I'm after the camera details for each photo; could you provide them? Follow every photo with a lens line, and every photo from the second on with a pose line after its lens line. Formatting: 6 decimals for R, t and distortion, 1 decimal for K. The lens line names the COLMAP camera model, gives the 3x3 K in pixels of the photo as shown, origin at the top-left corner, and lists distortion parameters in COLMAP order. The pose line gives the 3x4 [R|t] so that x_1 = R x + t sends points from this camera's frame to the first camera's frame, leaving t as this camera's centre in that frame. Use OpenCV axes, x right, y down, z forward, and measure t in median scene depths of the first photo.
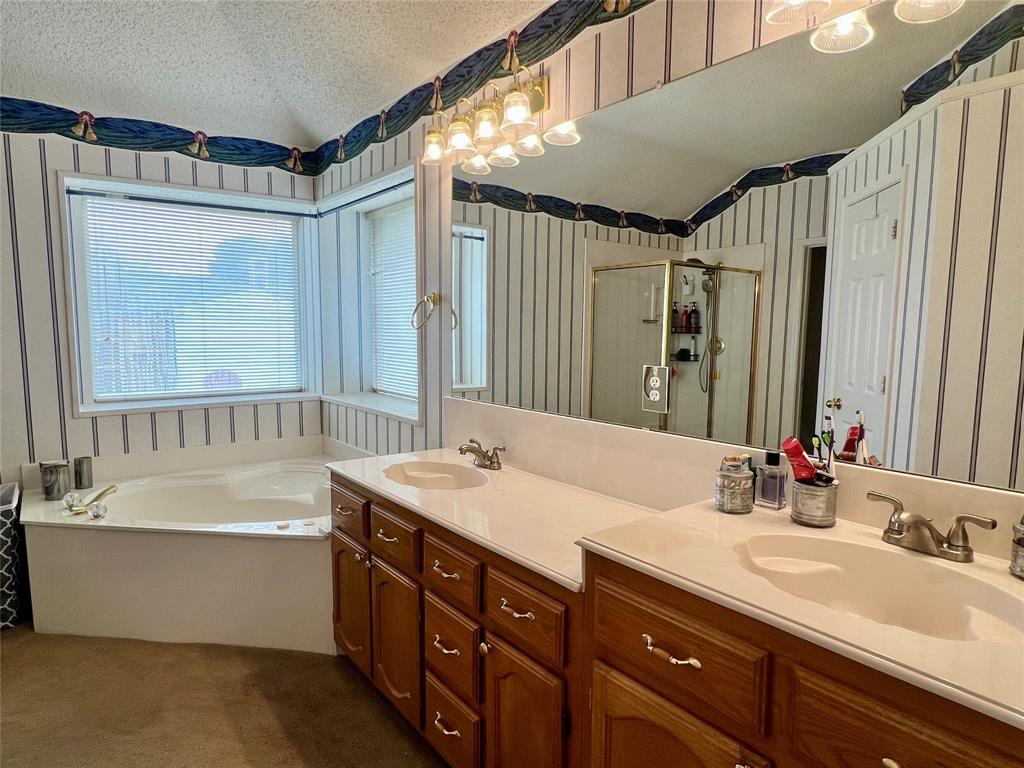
lens RADIAL K [[614.3, 0, 514.1], [0, 614.3, 387.0], [0, 0, 1]] dist [-0.003909, -0.000974]
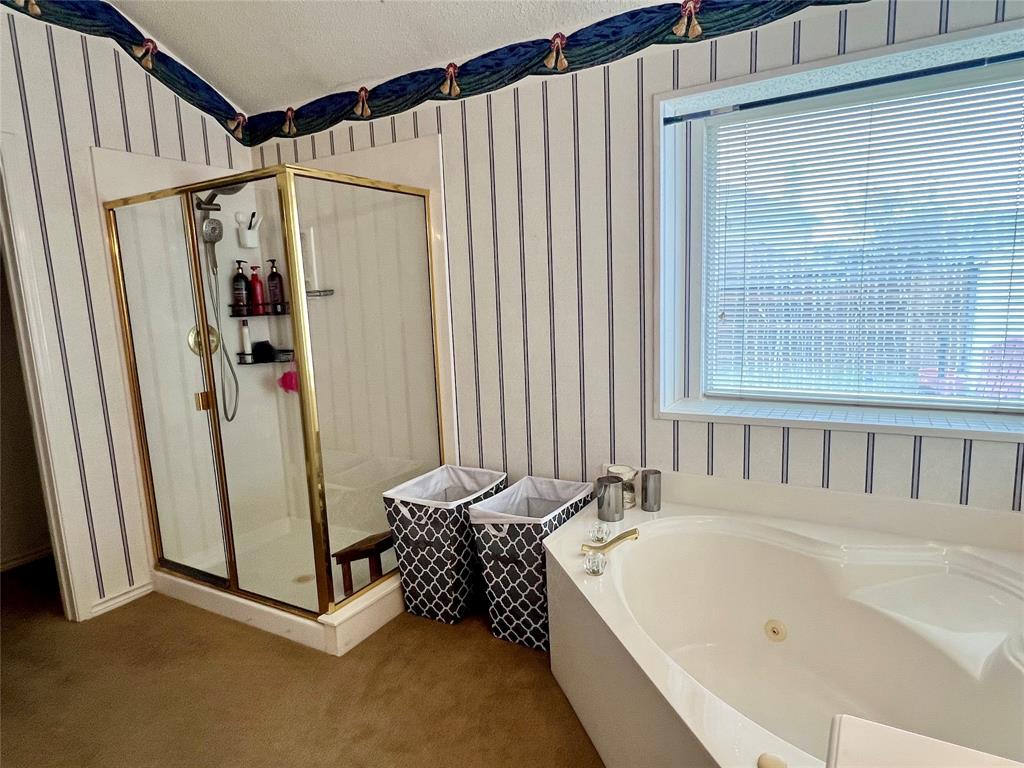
lens RADIAL K [[614.3, 0, 517.4], [0, 614.3, 392.9], [0, 0, 1]] dist [-0.003909, -0.000974]
pose [[0.377278, 0.123097, -0.917882, -0.063637], [-0.055645, 0.992349, 0.110212, -0.058596], [0.924427, 0.009495, 0.381242, 0.530108]]
